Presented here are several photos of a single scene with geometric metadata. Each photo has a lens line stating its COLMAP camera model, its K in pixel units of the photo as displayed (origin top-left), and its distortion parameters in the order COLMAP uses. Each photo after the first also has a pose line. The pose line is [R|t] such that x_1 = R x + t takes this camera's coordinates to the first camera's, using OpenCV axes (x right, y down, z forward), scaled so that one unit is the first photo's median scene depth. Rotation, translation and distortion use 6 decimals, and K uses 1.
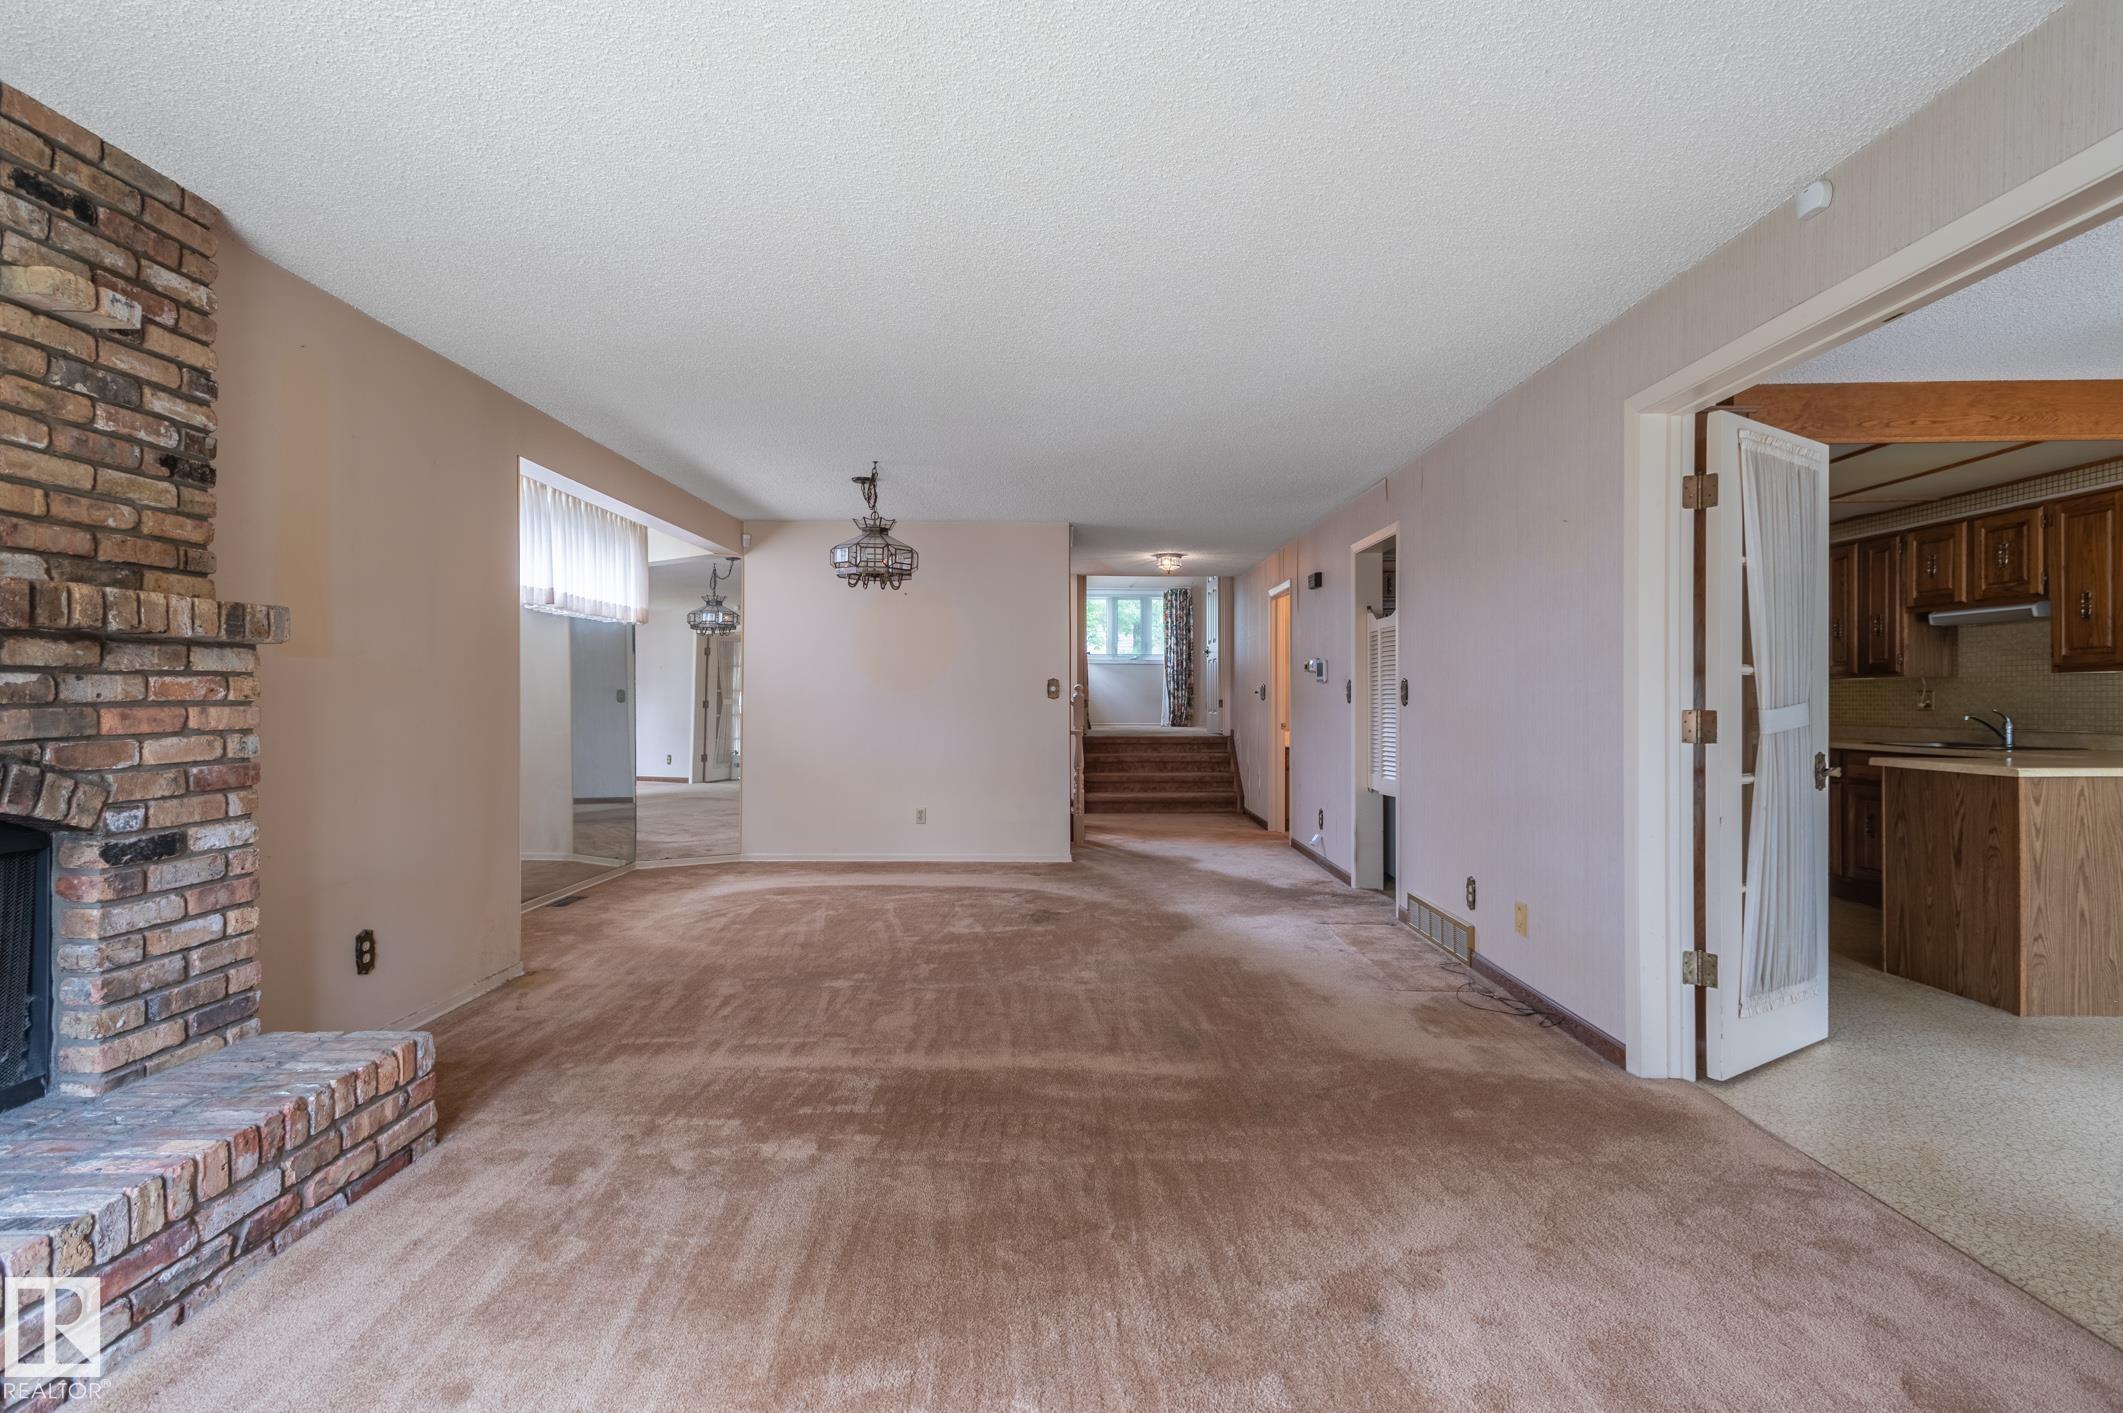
lens RADIAL K [[1008.6, 0, 1063.5], [0, 1008.6, 701.8], [0, 0, 1]] dist [0.016695, -0.005427]
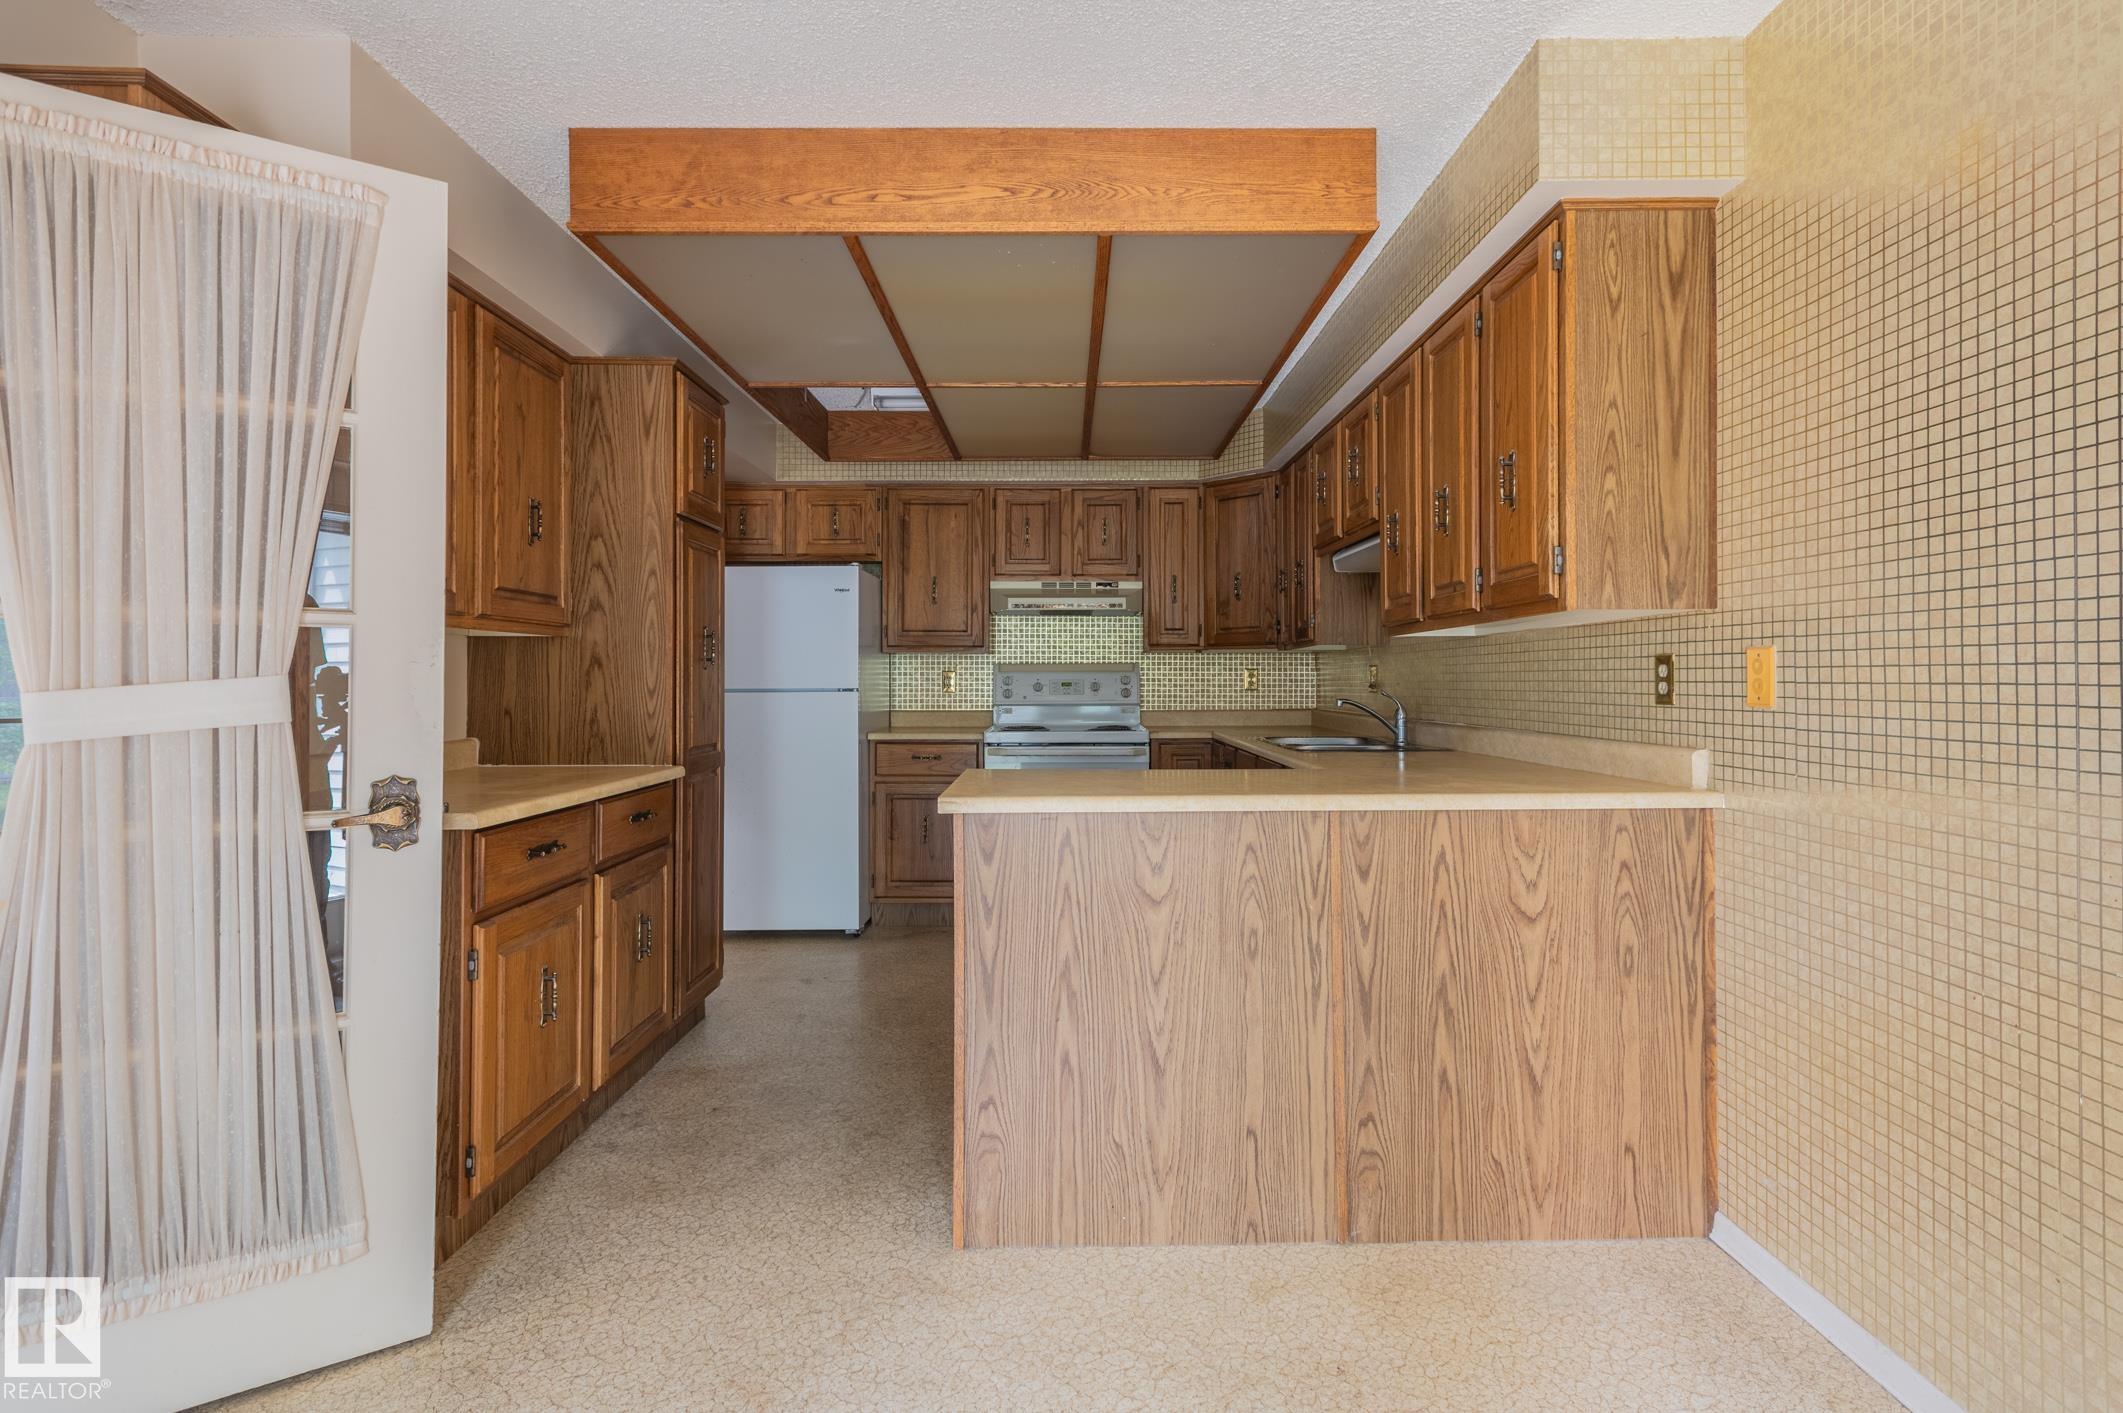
lens RADIAL K [[1008.6, 0, 1085.1], [0, 1008.6, 674.1], [0, 0, 1]] dist [0.016695, -0.005427]
pose [[0.999676, -0.001310, 0.025404, 0.880222], [0.001593, 0.999936, -0.011159, 0.003759], [-0.025388, 0.011196, 0.999615, 0.395479]]
